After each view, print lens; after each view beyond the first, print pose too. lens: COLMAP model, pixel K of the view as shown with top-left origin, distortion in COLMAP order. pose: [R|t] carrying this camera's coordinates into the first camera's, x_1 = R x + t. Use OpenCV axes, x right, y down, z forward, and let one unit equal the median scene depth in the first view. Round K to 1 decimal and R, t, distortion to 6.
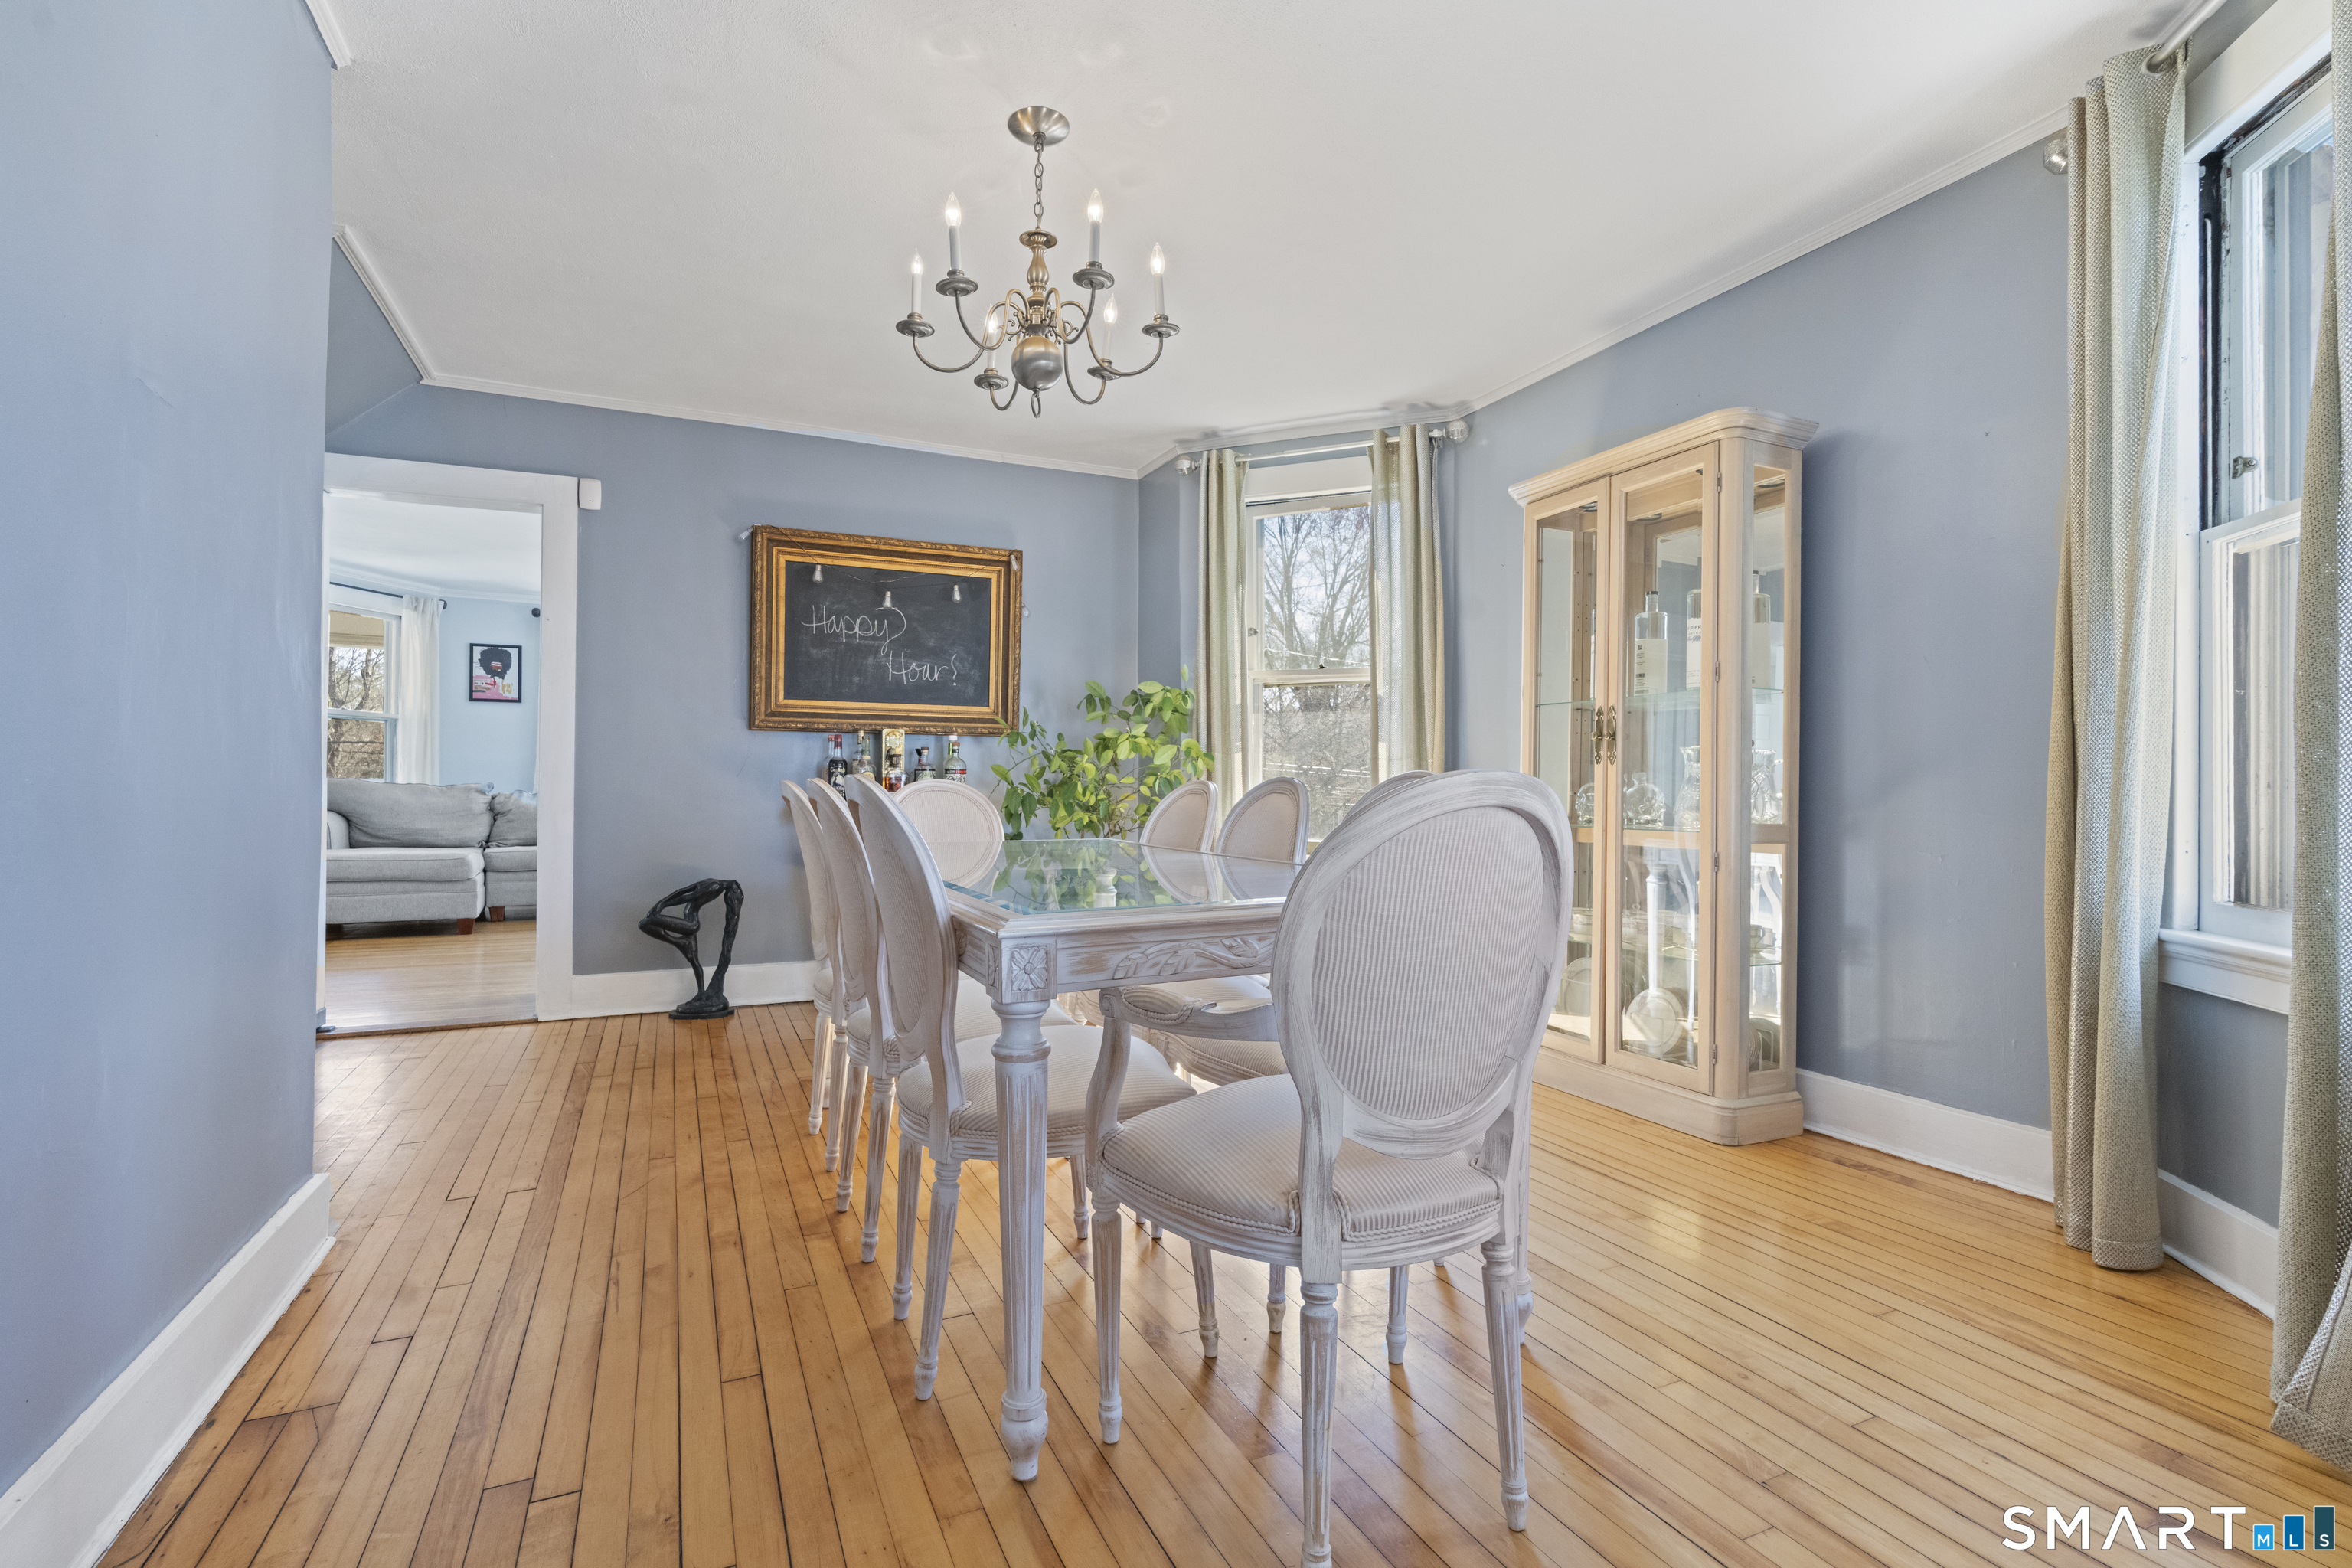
lens RADIAL K [[1097.1, 0, 1168.8], [0, 1097.1, 760.3], [0, 0, 1]] dist [0.000841, 0.000458]
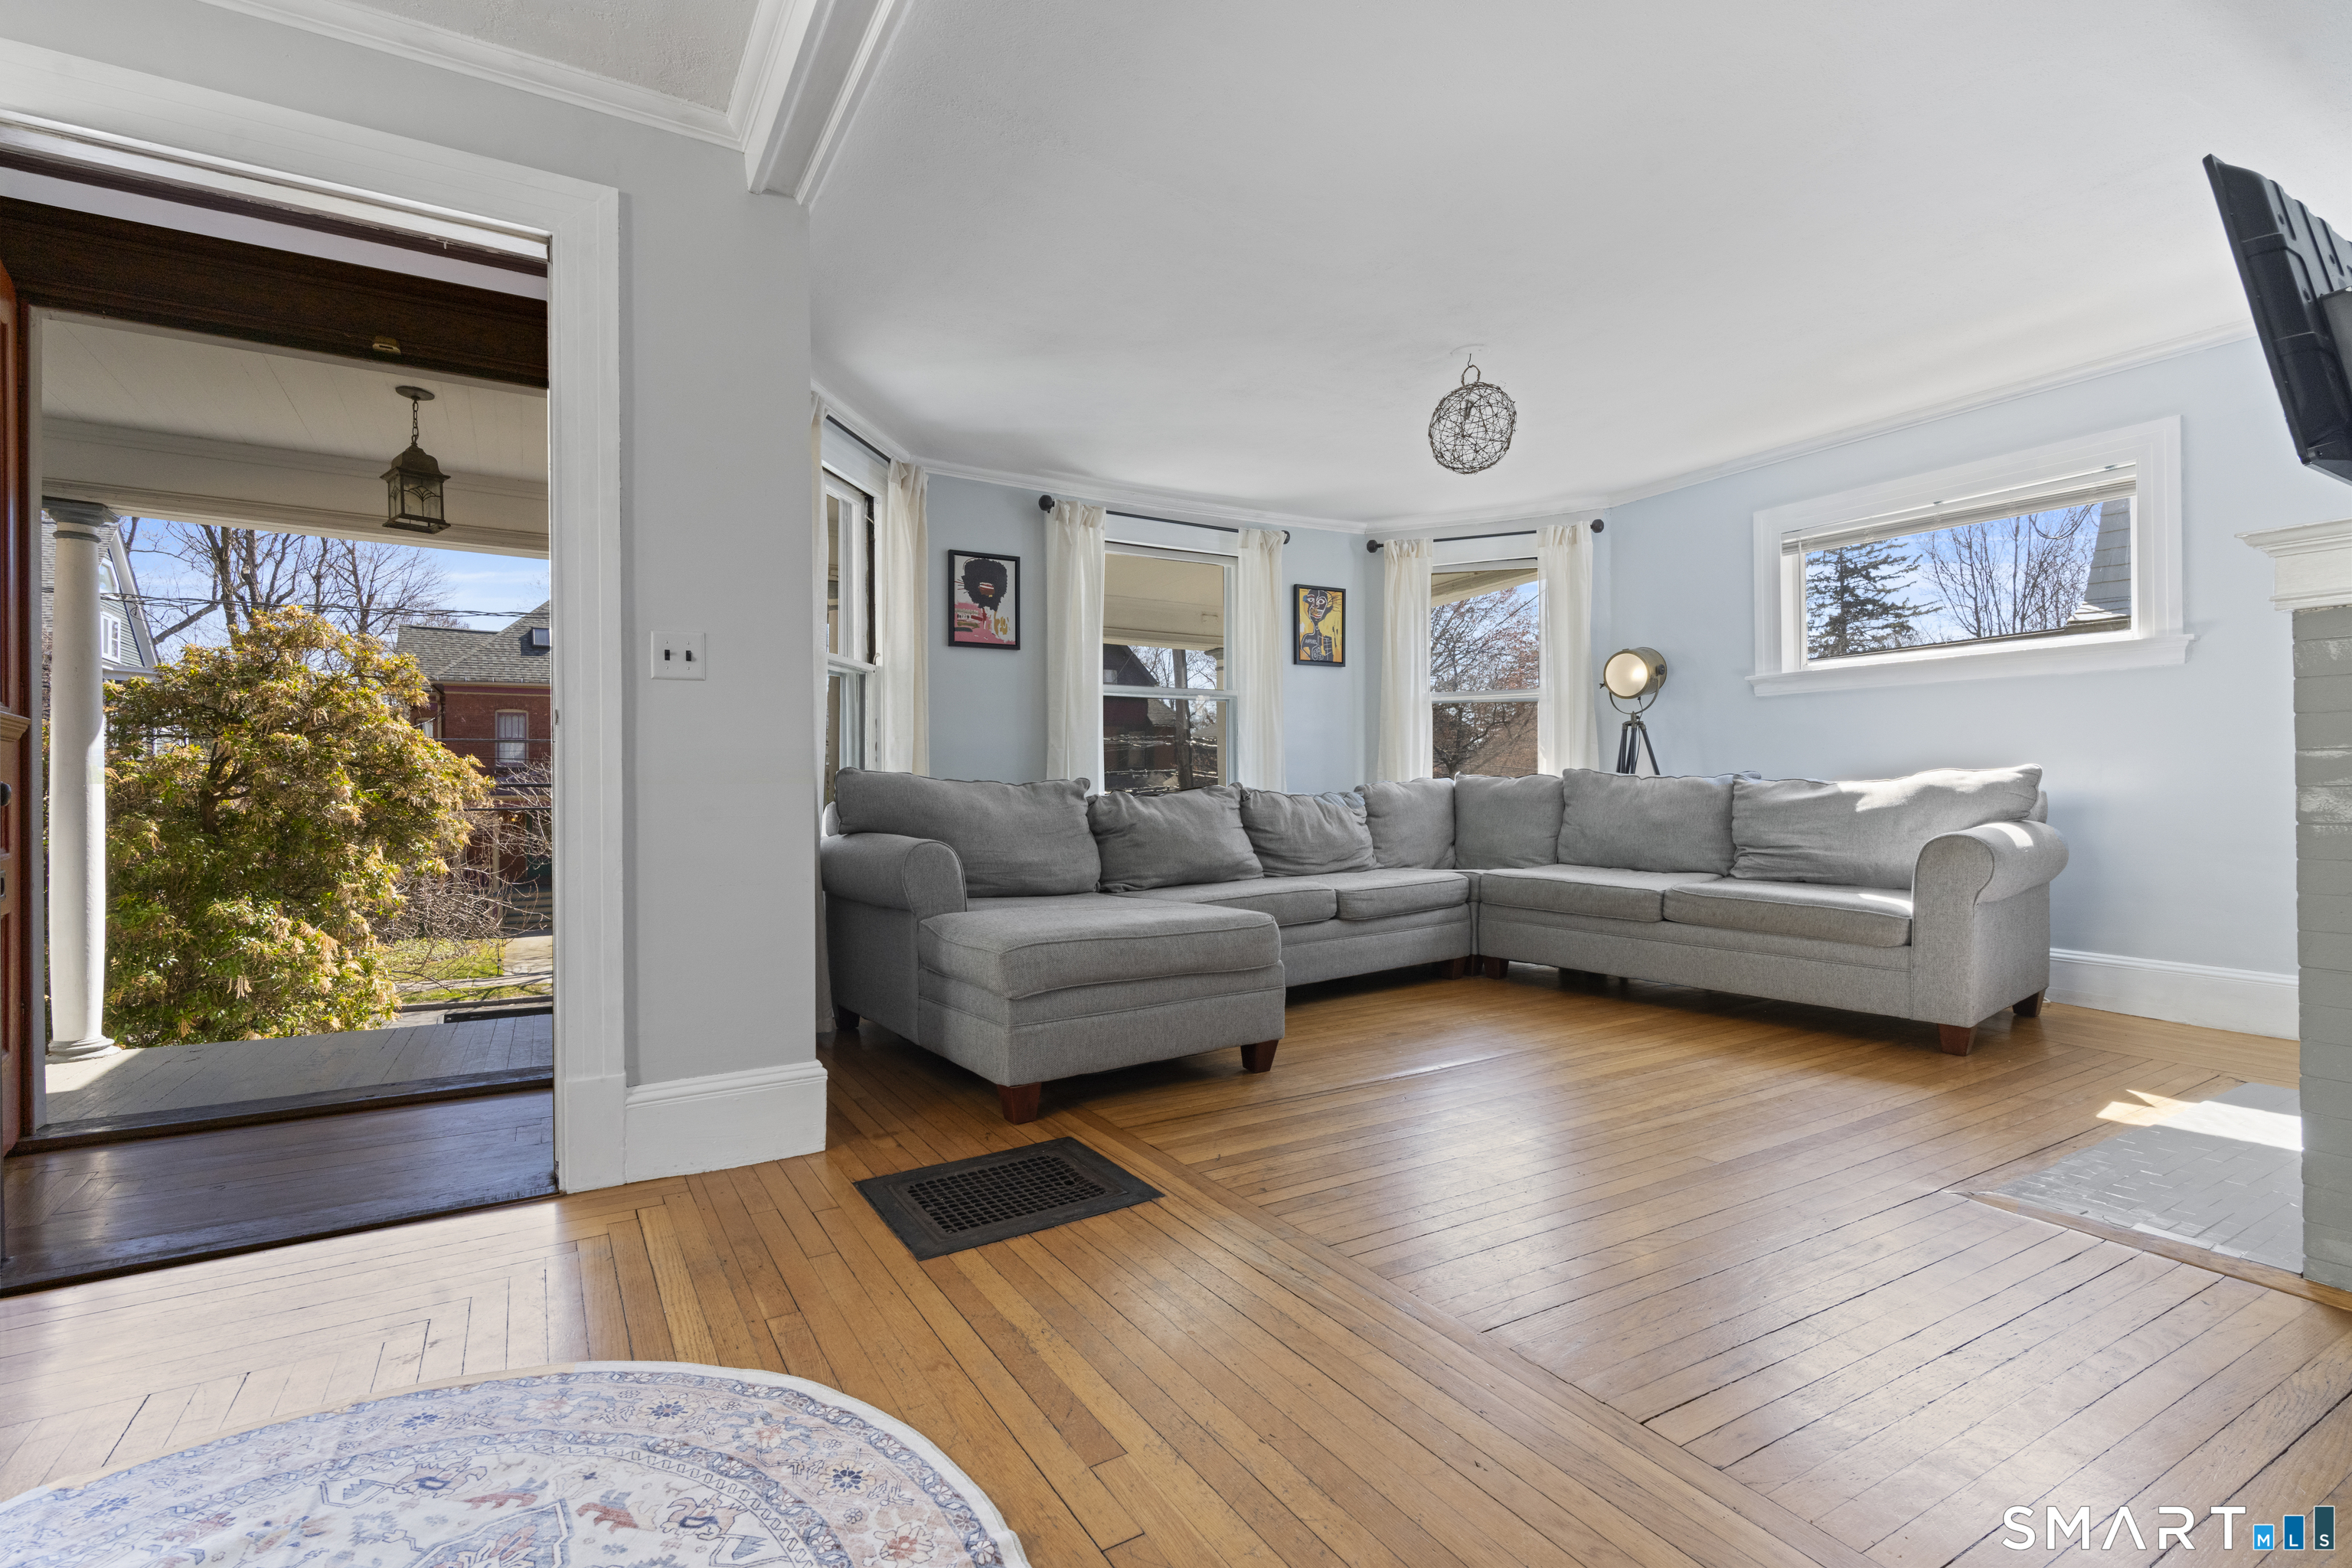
lens RADIAL K [[1068.7, 0, 1169.3], [0, 1068.7, 783.5], [0, 0, 1]] dist [0.001667, 0.001038]
pose [[0.995847, -0.007629, 0.090722, -0.568105], [0.005208, 0.999625, 0.026889, 0.007439], [-0.090893, -0.026305, 0.995513, 0.394211]]
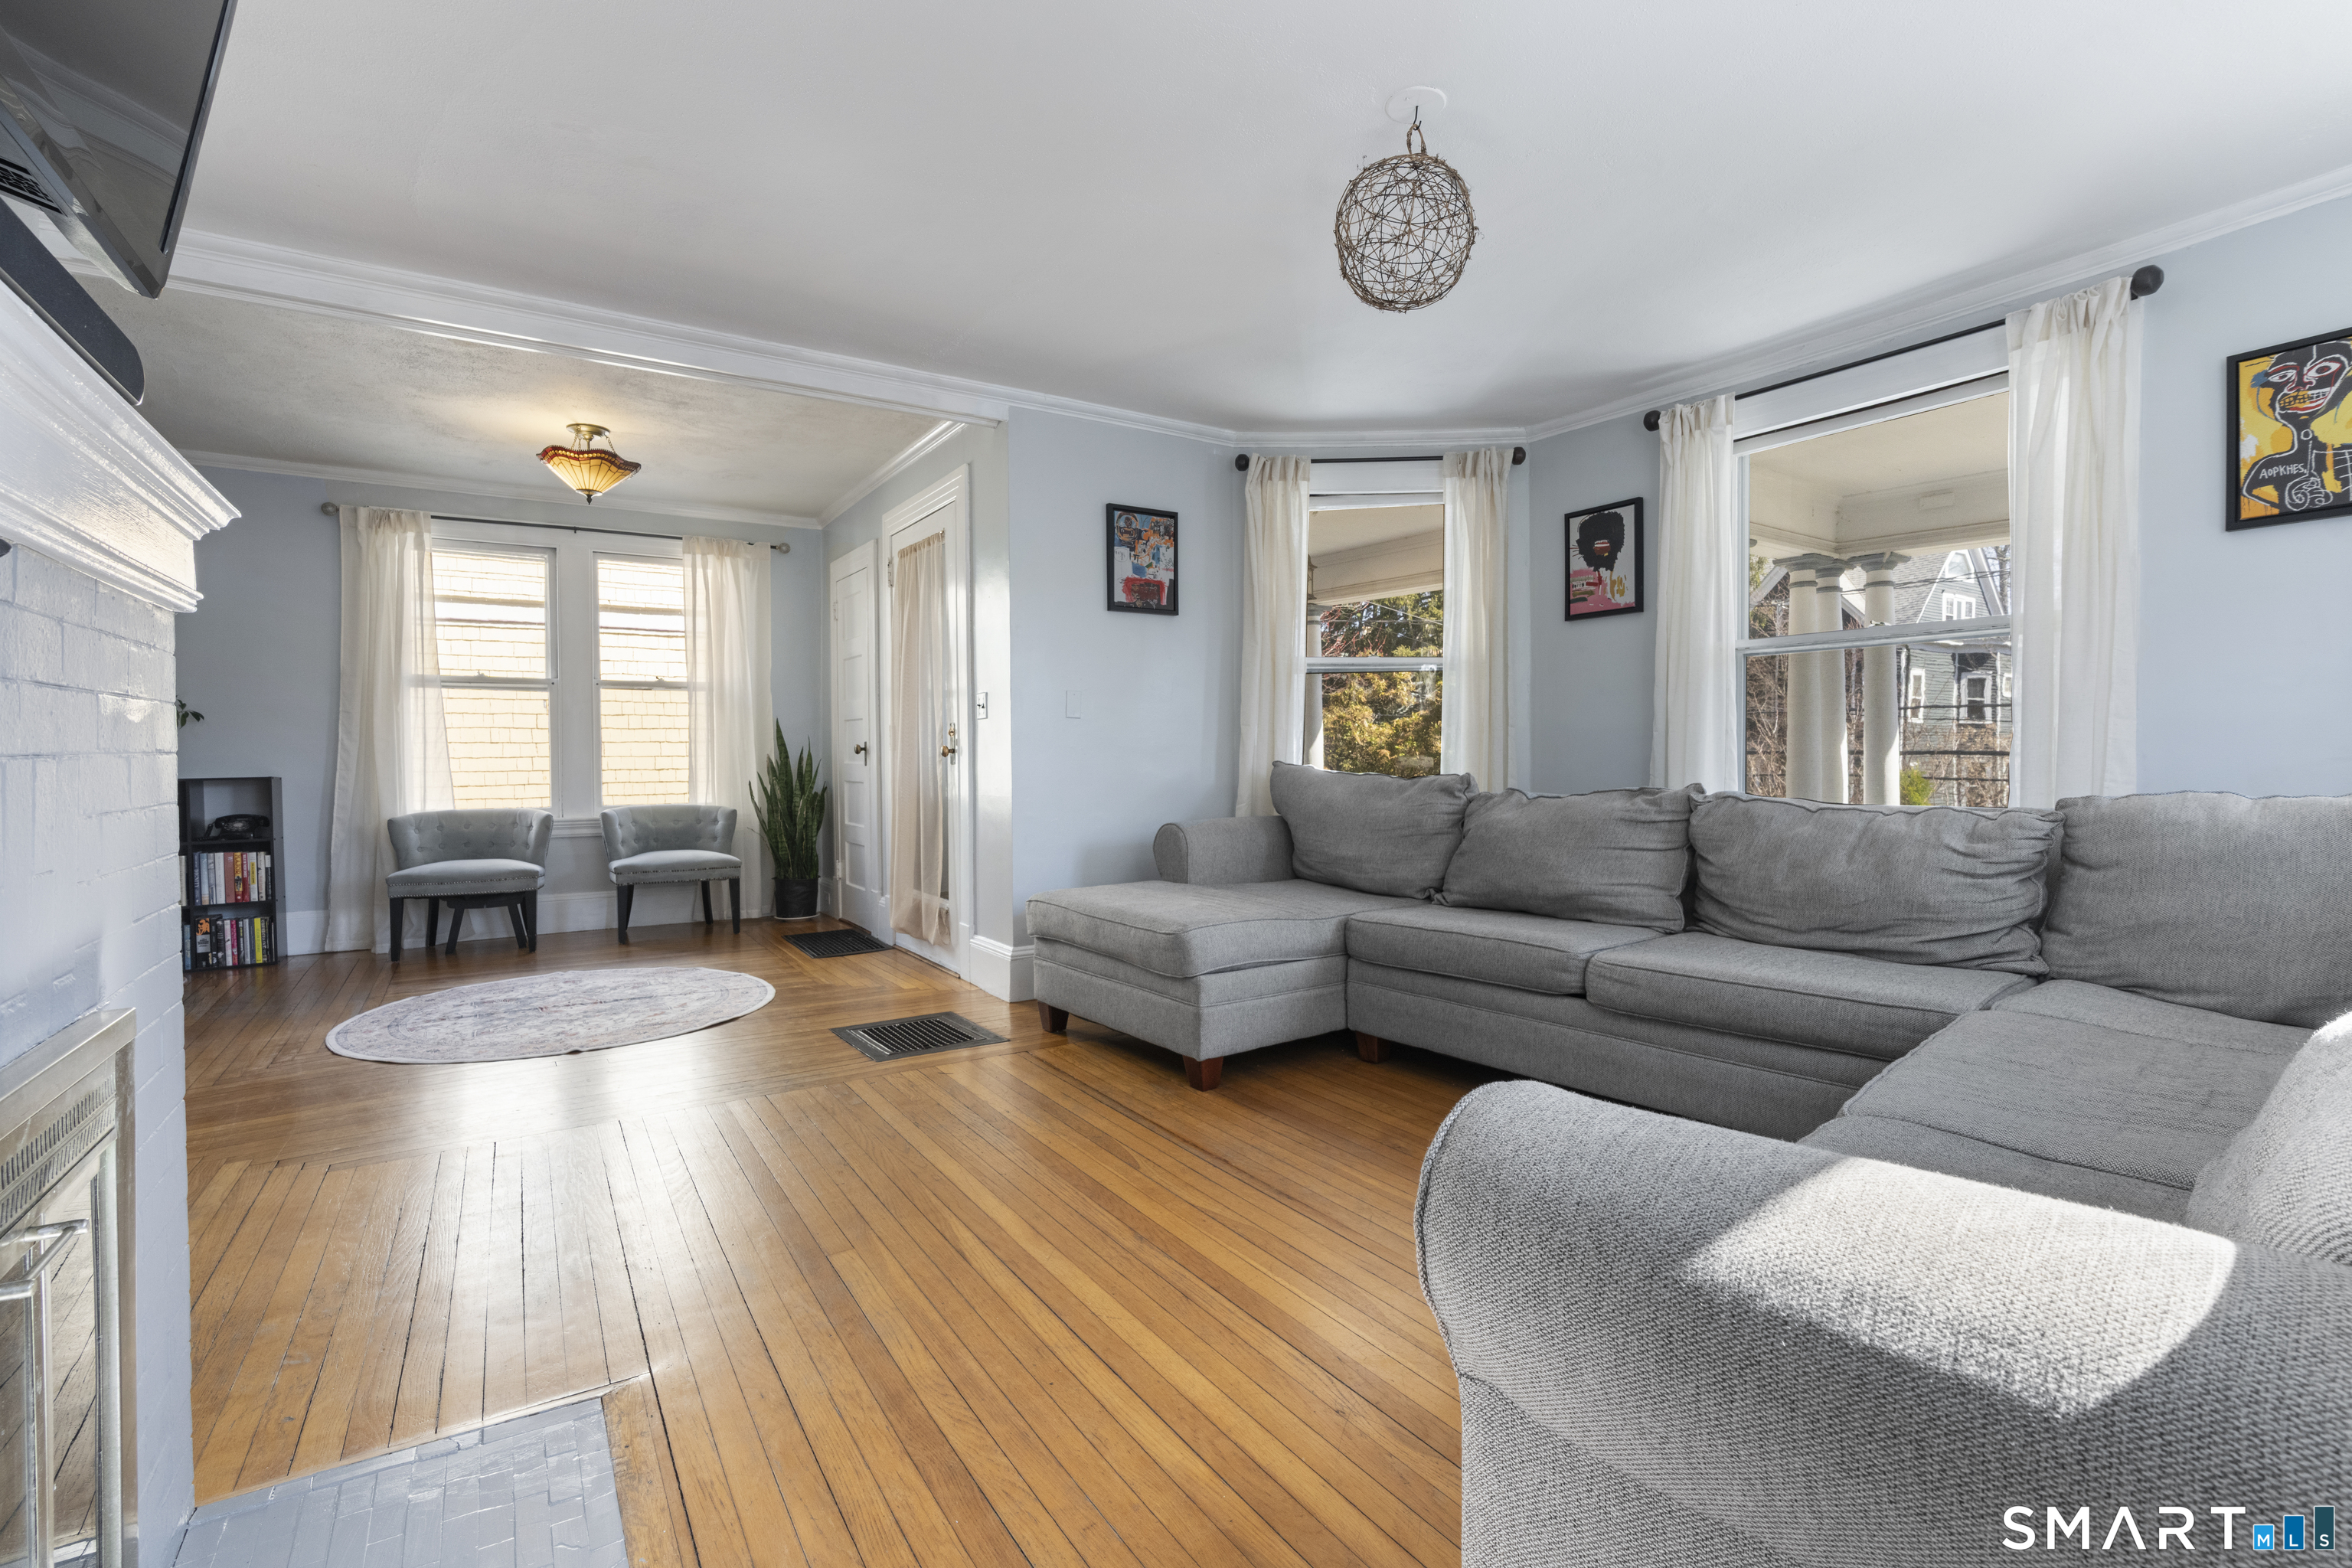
lens RADIAL K [[1051.7, 0, 1146.5], [0, 1051.7, 783.5], [0, 0, 1]] dist [-0.000148, 0.000058]
pose [[0.120966, 0.023275, -0.992384, -0.138362], [0.026690, 0.999287, 0.026690, 0.007689], [0.992298, -0.029716, 0.120258, 0.723293]]
